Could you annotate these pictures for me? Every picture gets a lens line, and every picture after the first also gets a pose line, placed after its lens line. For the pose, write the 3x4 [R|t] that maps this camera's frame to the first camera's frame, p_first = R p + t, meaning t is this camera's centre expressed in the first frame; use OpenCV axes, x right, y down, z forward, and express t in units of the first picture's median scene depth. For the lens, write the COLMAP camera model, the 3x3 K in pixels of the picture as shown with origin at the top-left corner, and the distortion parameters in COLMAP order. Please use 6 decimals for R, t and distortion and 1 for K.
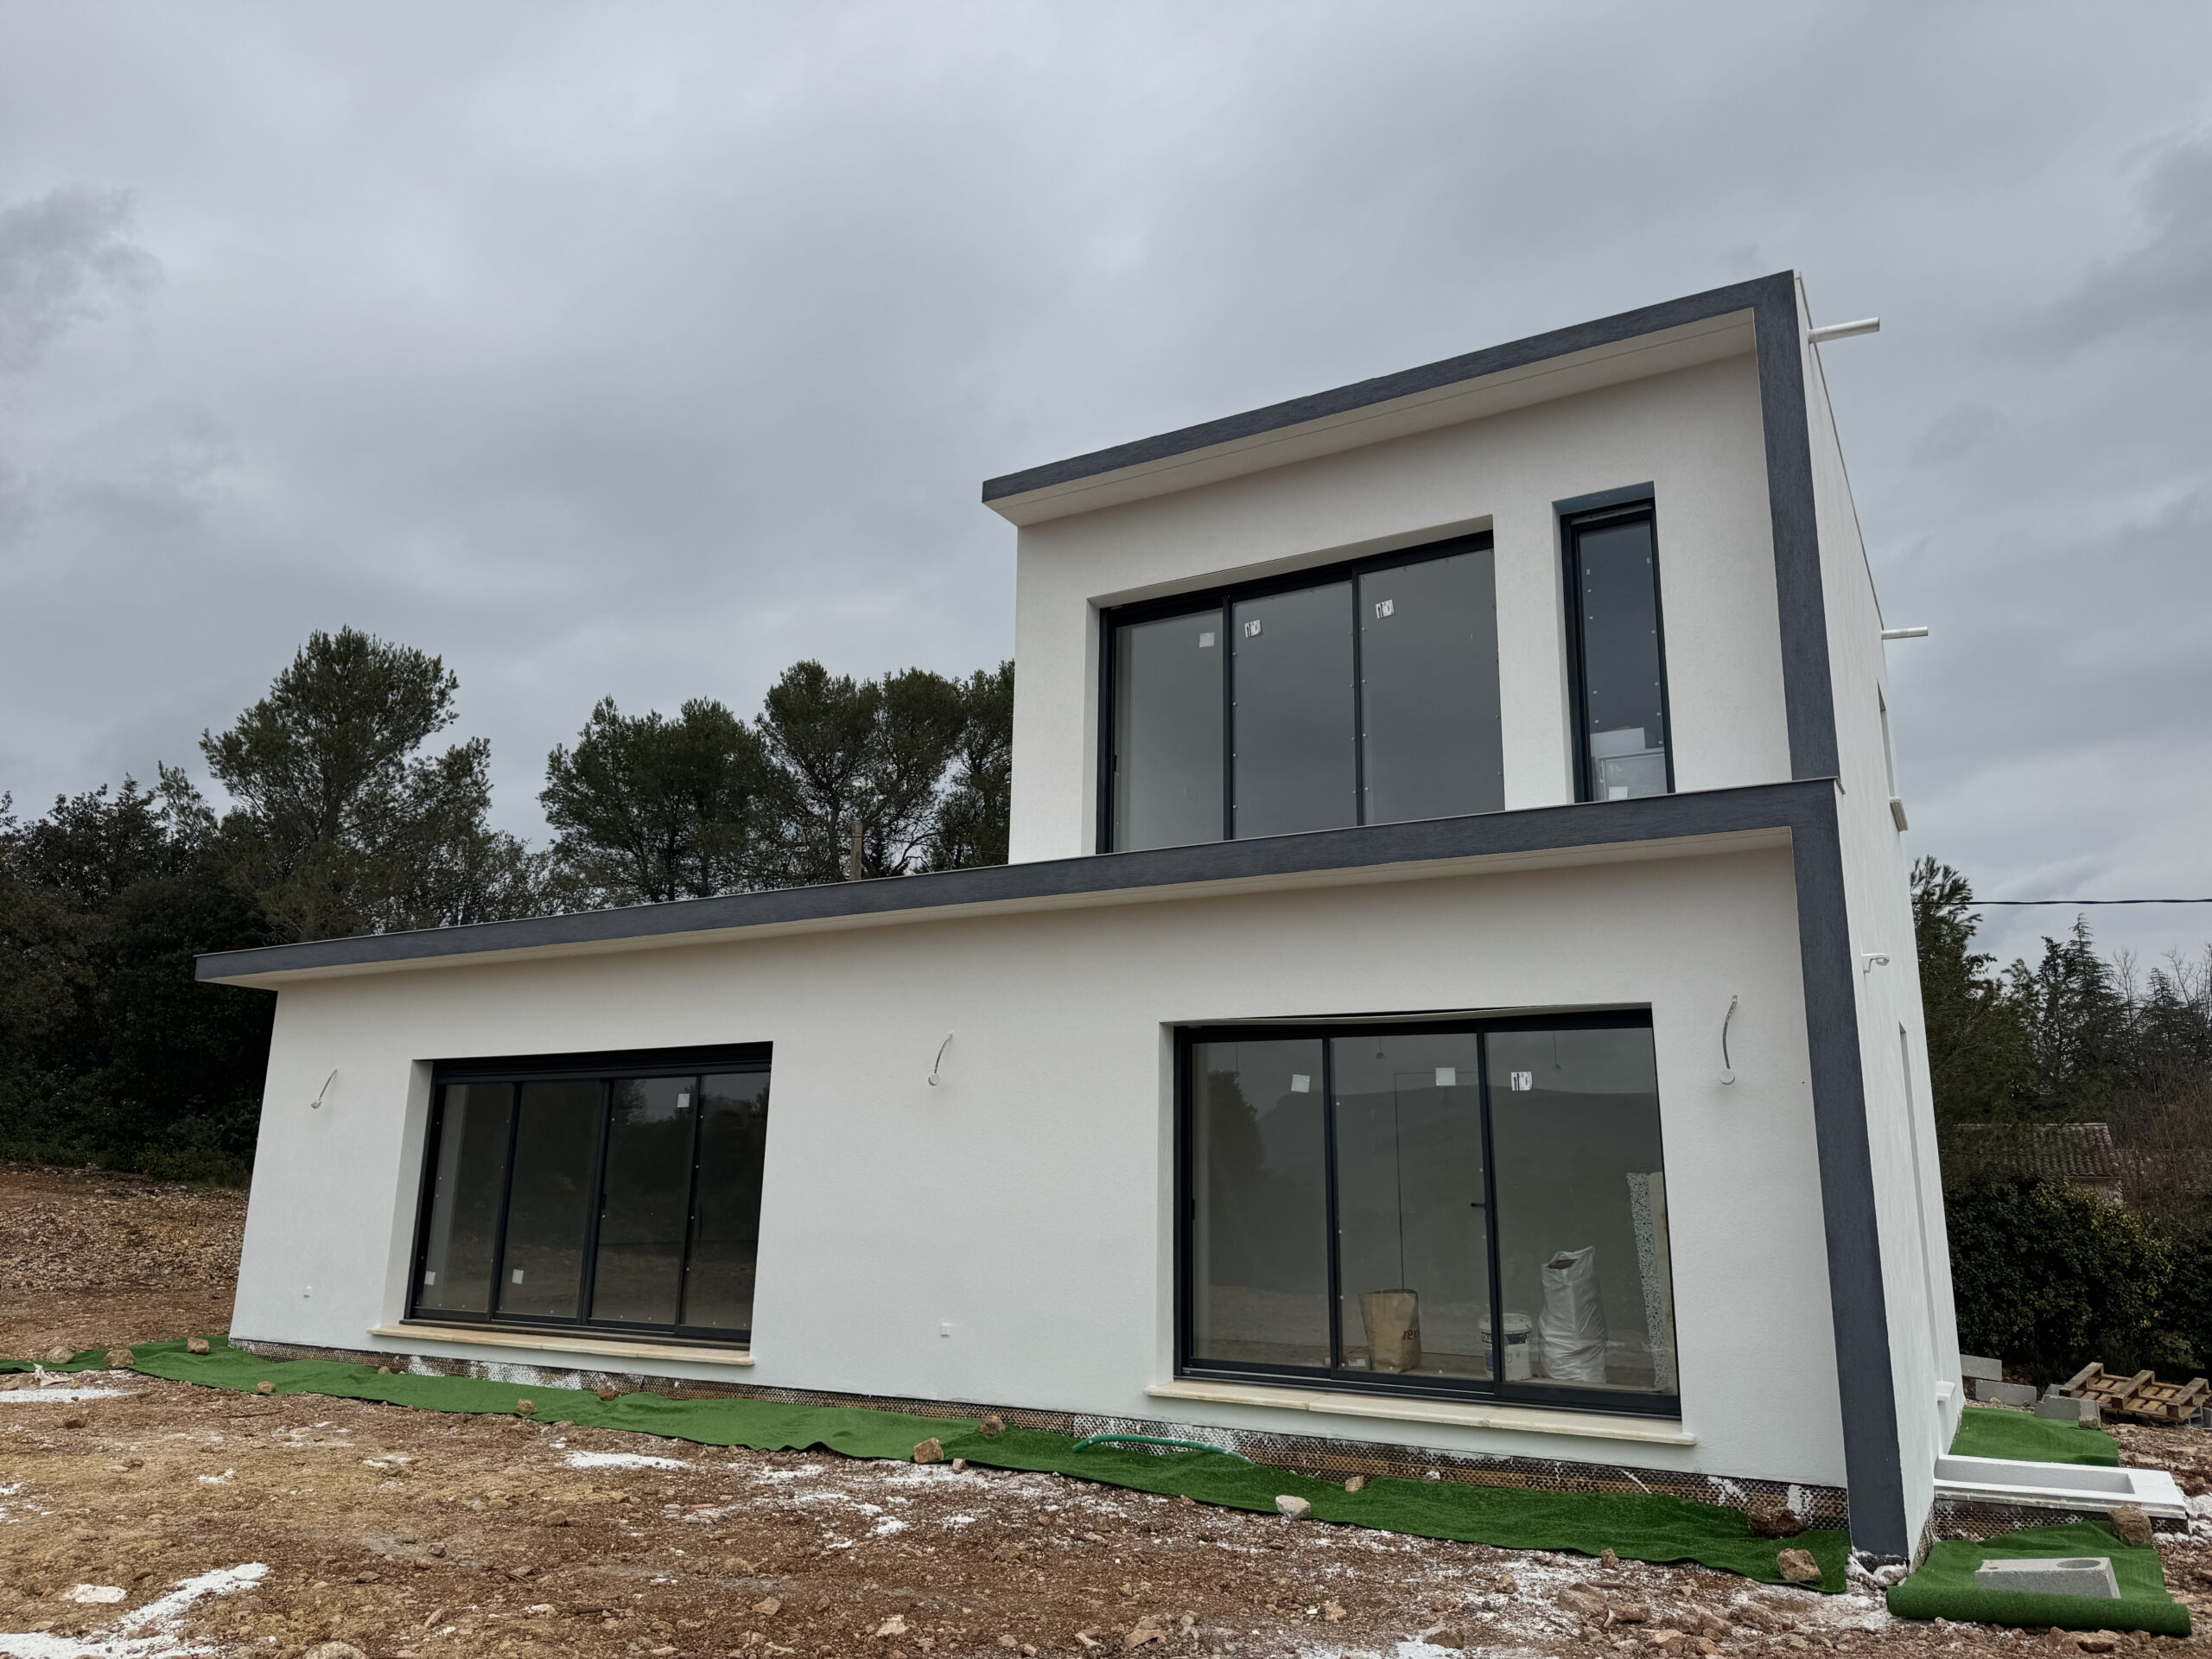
lens RADIAL K [[1560.6, 0, 1107.6], [0, 1560.6, 824.5], [0, 0, 1]] dist [0.010312, -0.005998]
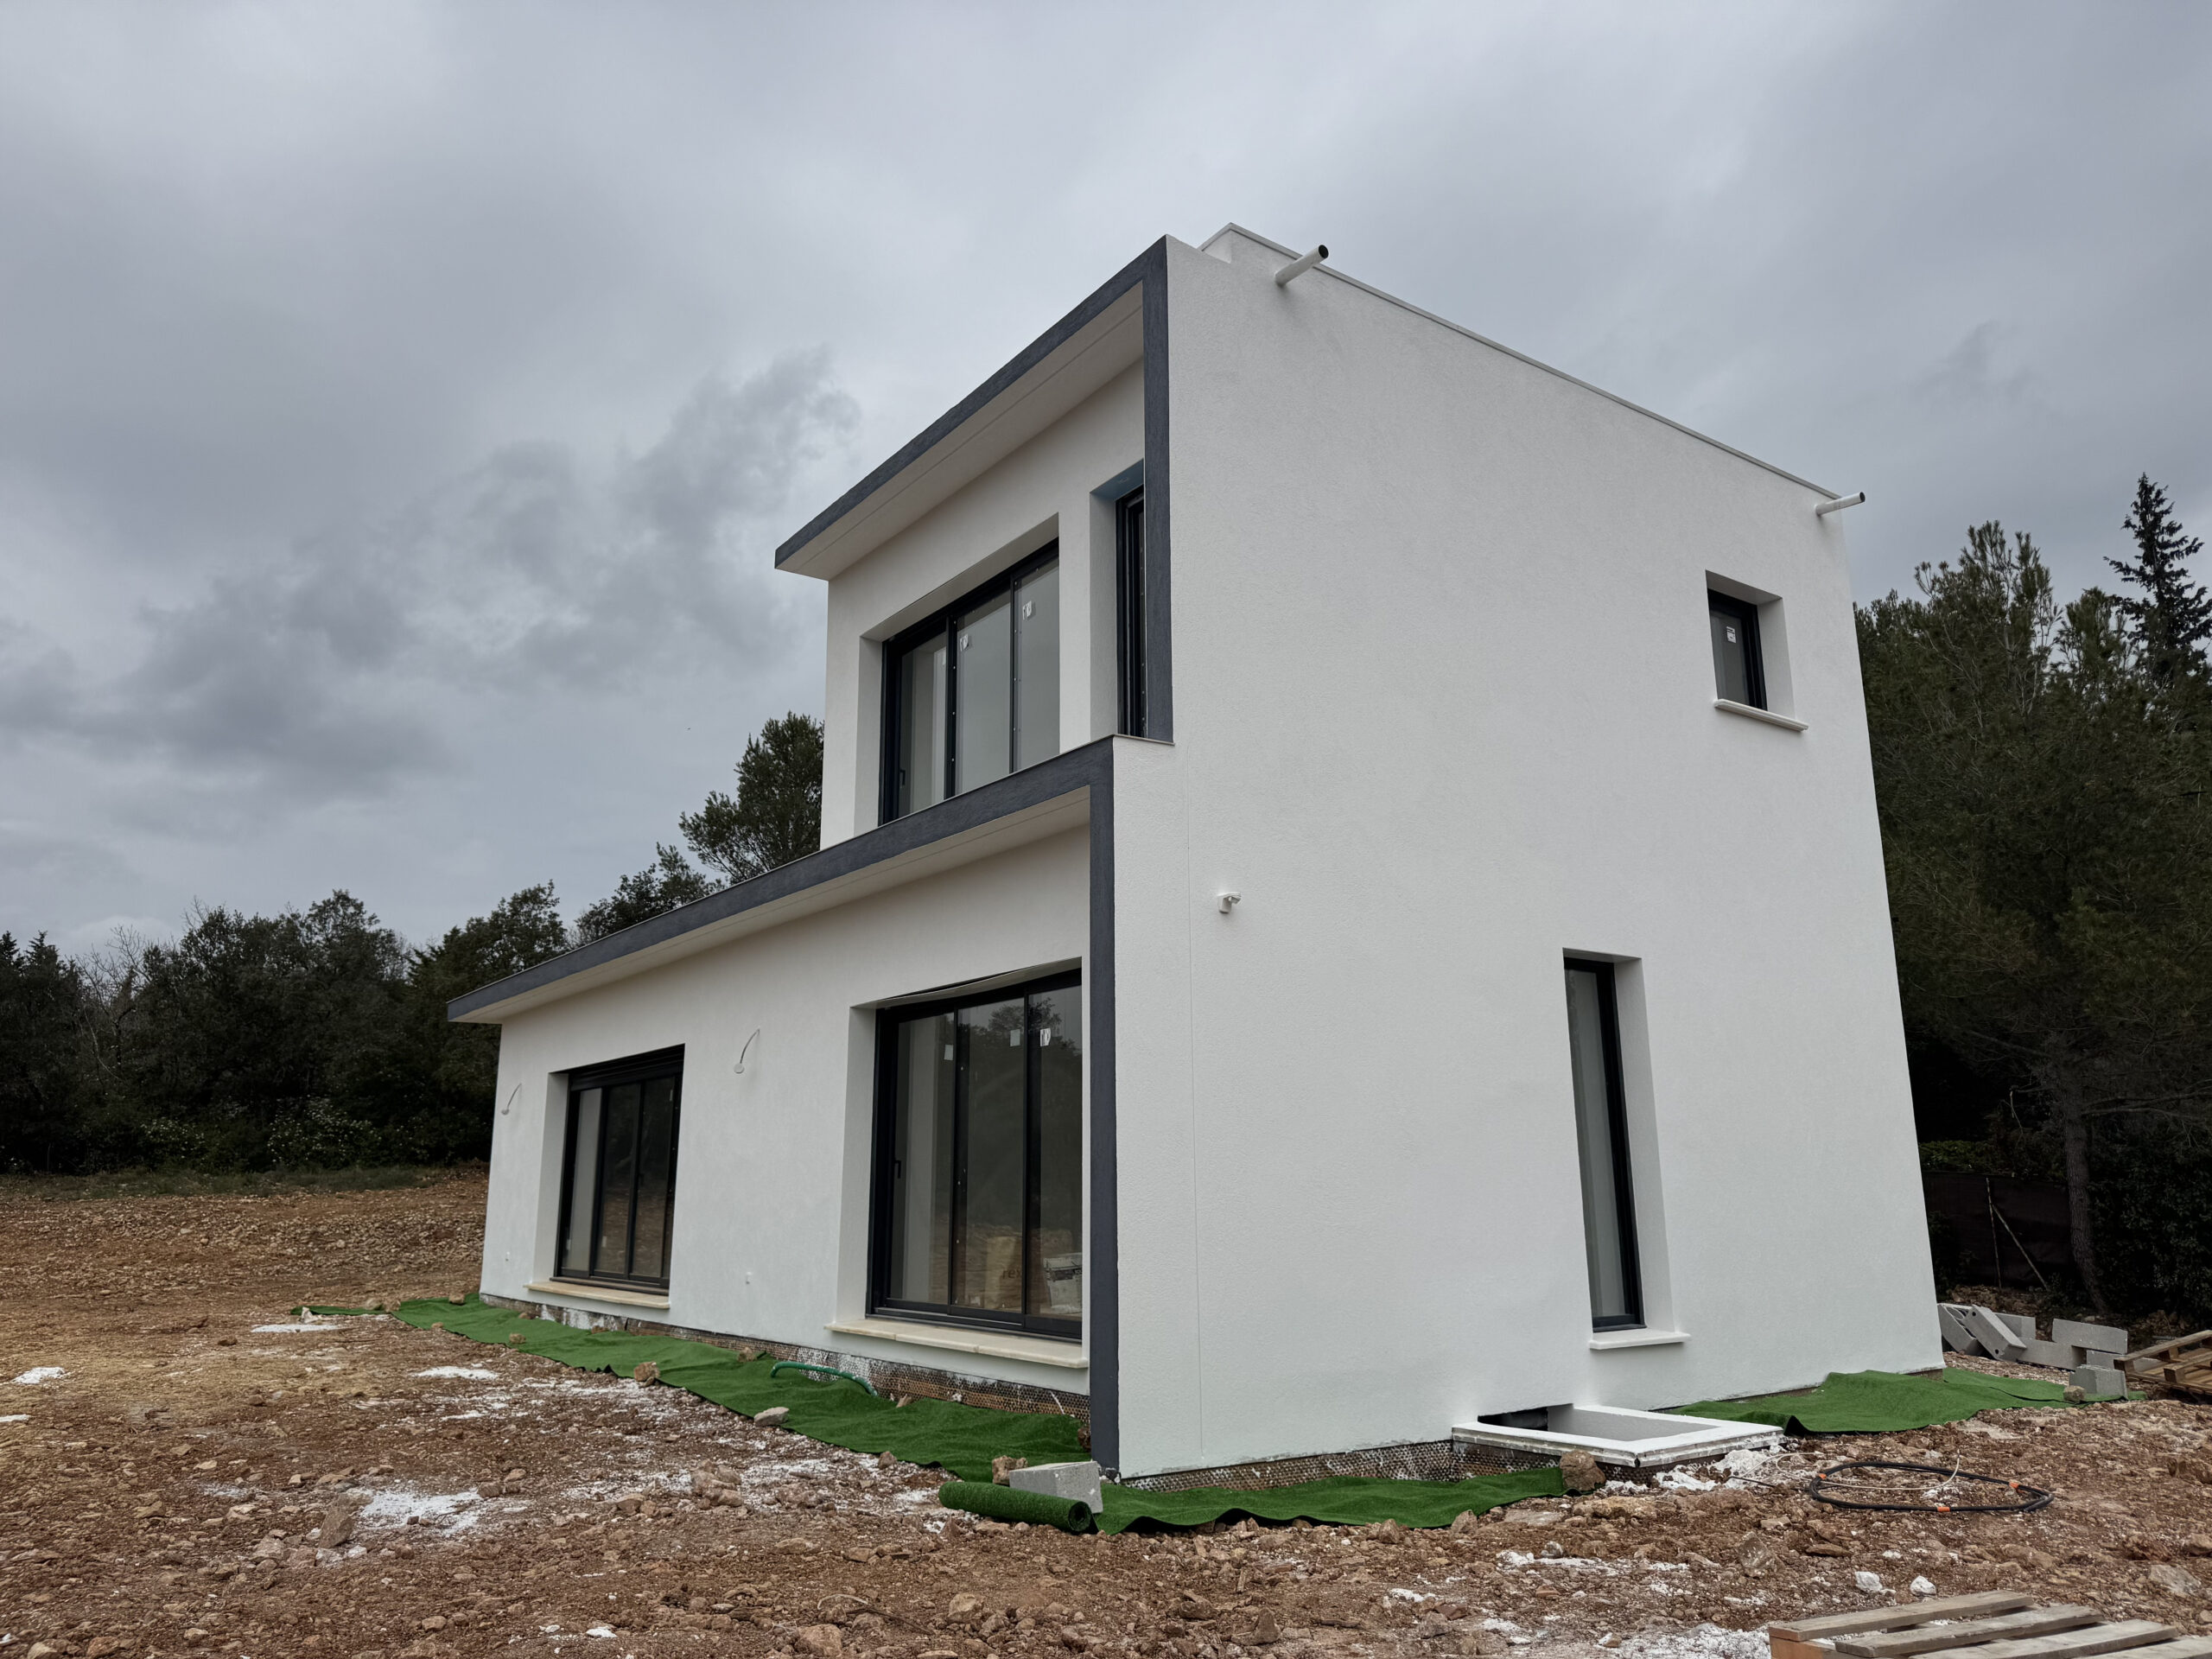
lens RADIAL K [[1560.6, 0, 1113.5], [0, 1560.6, 830.1], [0, 0, 1]] dist [0.010312, -0.005998]
pose [[0.915930, -0.108243, -0.386466, 0.608442], [0.109513, 0.993807, -0.018803, 0.037983], [0.386108, -0.025101, 0.922112, 0.023116]]
